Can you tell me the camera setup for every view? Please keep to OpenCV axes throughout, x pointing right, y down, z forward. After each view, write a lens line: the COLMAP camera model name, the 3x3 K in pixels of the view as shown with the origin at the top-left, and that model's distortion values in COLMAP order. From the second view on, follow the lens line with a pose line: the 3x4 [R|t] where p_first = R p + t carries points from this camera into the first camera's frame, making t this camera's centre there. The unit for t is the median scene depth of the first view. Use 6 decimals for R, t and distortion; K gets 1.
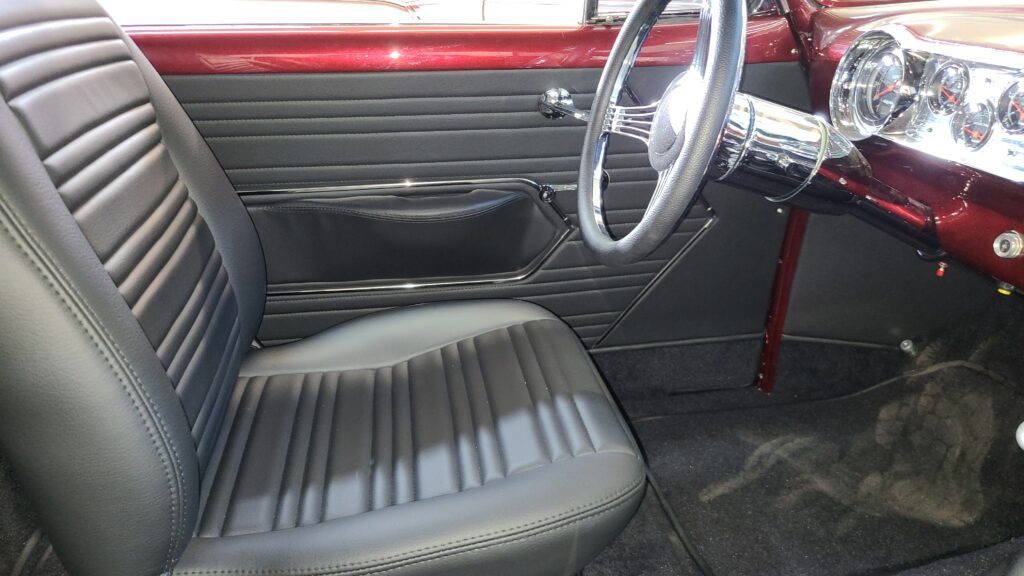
lens RADIAL K [[780.5, 0, 514.5], [0, 780.5, 279.9], [0, 0, 1]] dist [0.031486, -0.004910]
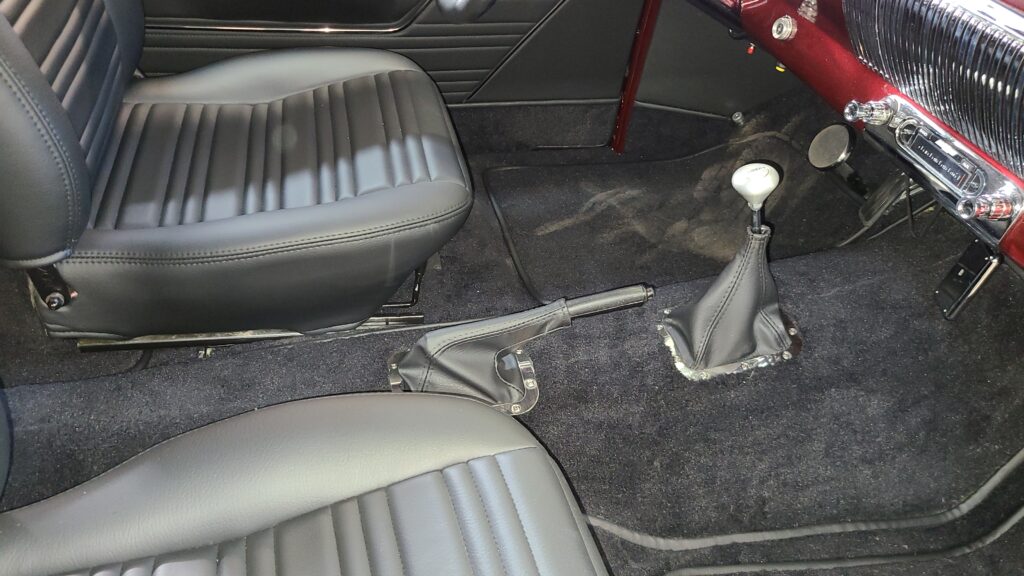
lens RADIAL K [[780.5, 0, 514.5], [0, 780.5, 279.9], [0, 0, 1]] dist [0.031486, -0.004910]
pose [[0.993494, 0.039327, 0.106883, 0.081976], [-0.068890, 0.954843, 0.289014, 0.003213], [-0.090690, -0.294496, 0.951340, -0.170575]]
